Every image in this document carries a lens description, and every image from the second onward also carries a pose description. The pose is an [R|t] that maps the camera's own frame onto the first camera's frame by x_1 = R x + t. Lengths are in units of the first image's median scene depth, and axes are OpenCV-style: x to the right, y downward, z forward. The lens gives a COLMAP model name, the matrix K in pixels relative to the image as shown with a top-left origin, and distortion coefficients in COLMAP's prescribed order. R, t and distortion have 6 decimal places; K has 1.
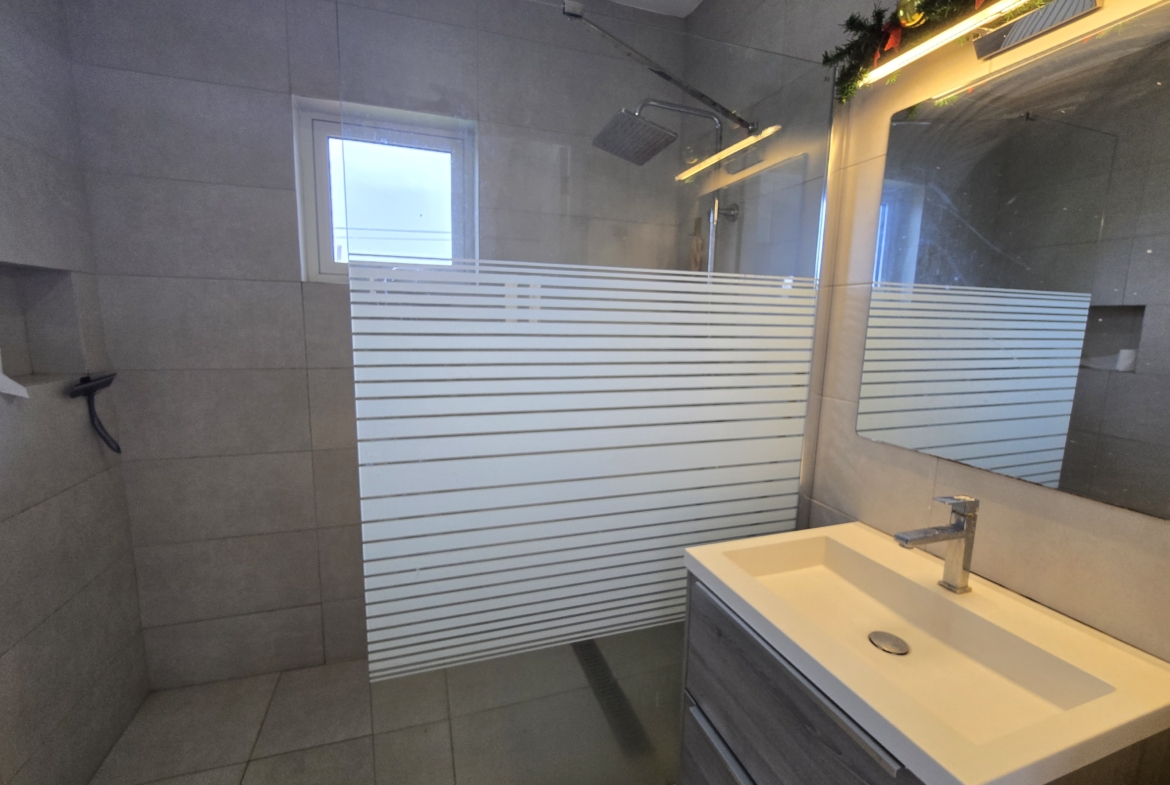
lens RADIAL K [[491.1, 0, 585.0], [0, 491.1, 392.5], [0, 0, 1]] dist [-0.000577, -0.000524]
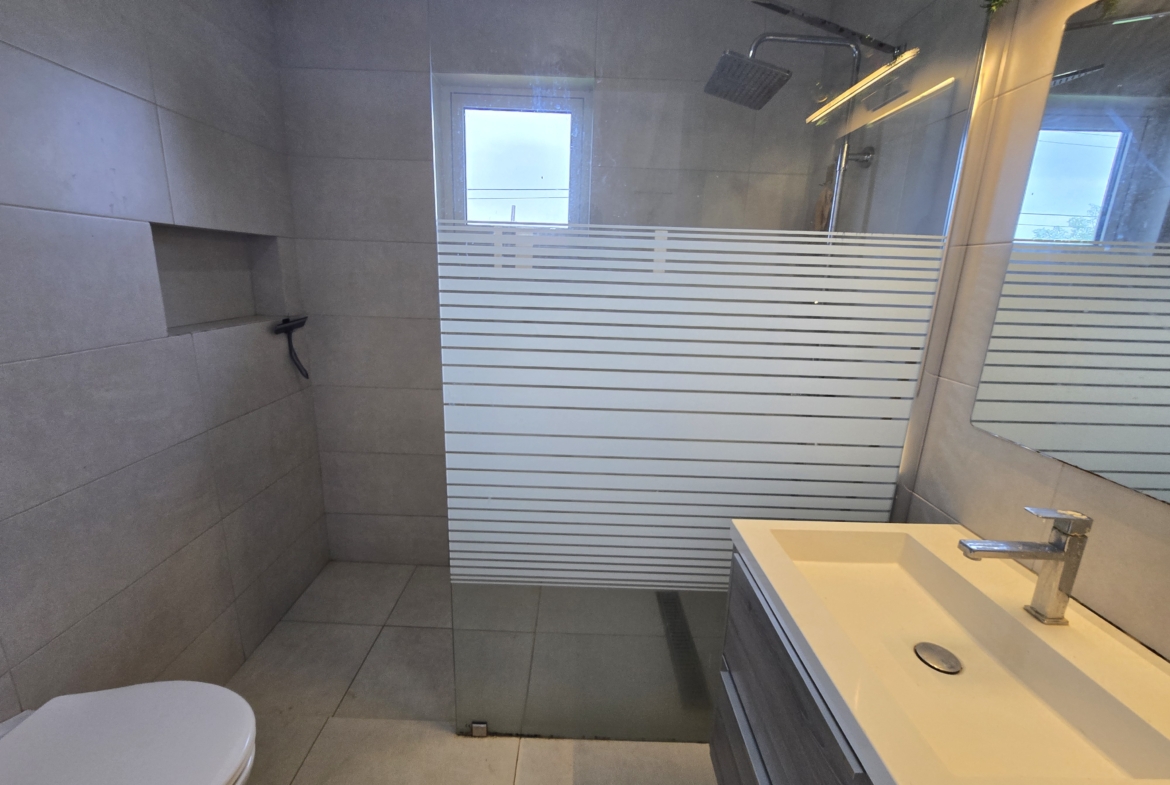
lens RADIAL K [[491.1, 0, 585.0], [0, 491.1, 392.5], [0, 0, 1]] dist [-0.000577, -0.000524]
pose [[0.946675, 0.087146, -0.310182, 0.168463], [-0.060191, 0.993612, 0.095455, -0.009347], [0.316519, -0.071695, 0.945873, -0.005934]]
